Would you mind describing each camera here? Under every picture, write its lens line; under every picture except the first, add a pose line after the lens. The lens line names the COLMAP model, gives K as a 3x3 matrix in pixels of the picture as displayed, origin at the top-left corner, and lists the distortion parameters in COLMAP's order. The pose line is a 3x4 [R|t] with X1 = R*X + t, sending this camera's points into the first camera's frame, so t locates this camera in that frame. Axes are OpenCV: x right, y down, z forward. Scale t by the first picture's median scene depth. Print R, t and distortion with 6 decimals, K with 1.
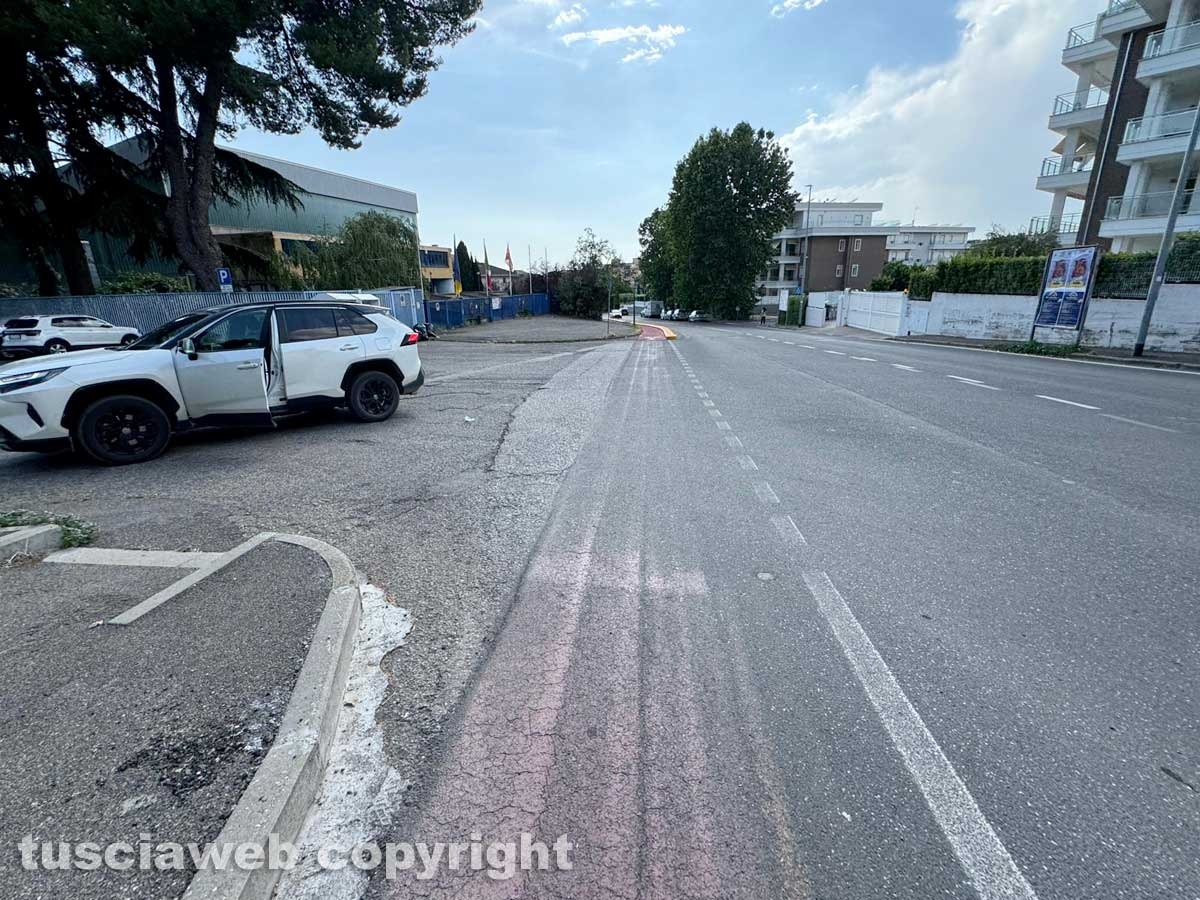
lens RADIAL K [[520.1, 0, 600.0], [0, 520.1, 450.0], [0, 0, 1]] dist [-0.004104, -0.000635]
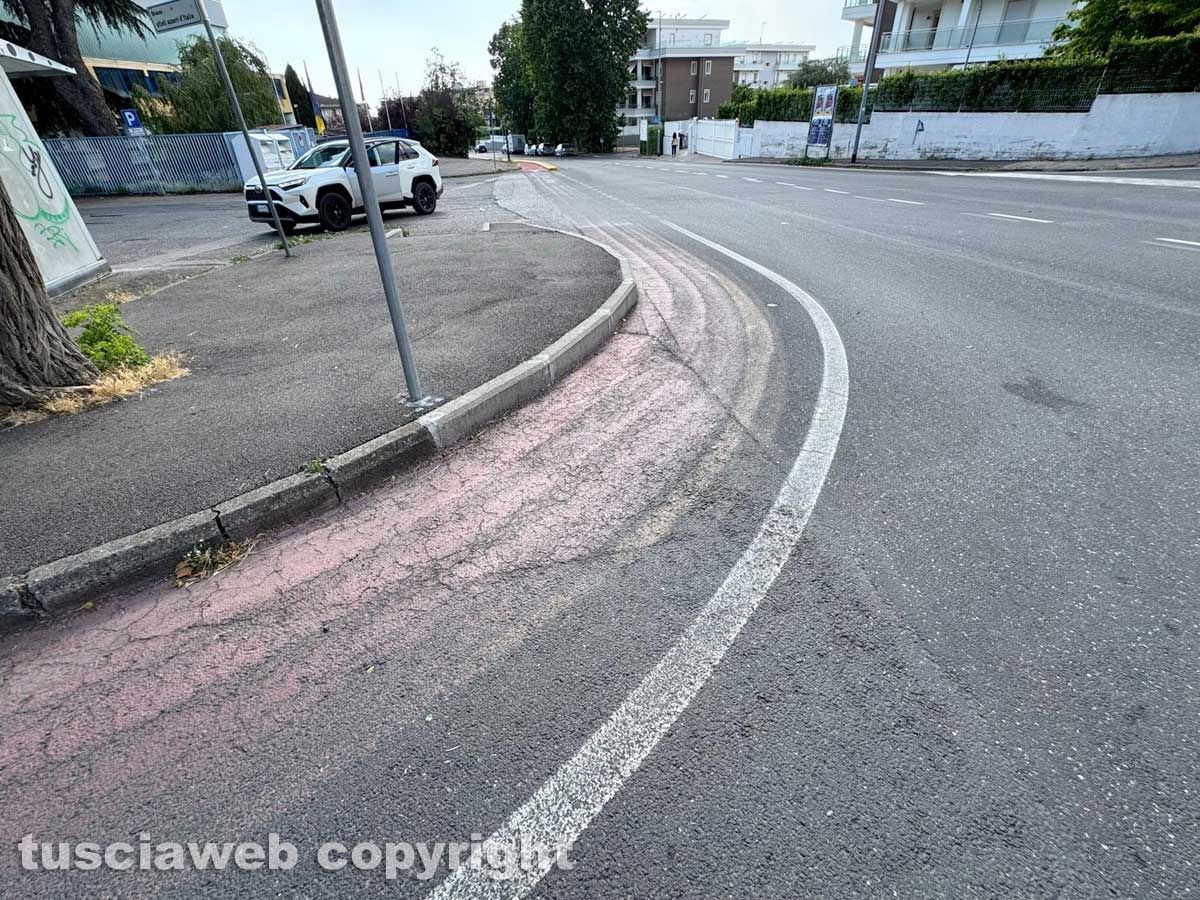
lens RADIAL K [[520.1, 0, 600.0], [0, 520.1, 450.0], [0, 0, 1]] dist [-0.004104, -0.000635]
pose [[0.966664, -0.152254, 0.205861, -0.047271], [0.092605, 0.957463, 0.273293, 0.037222], [-0.238714, -0.245119, 0.939645, -0.128747]]
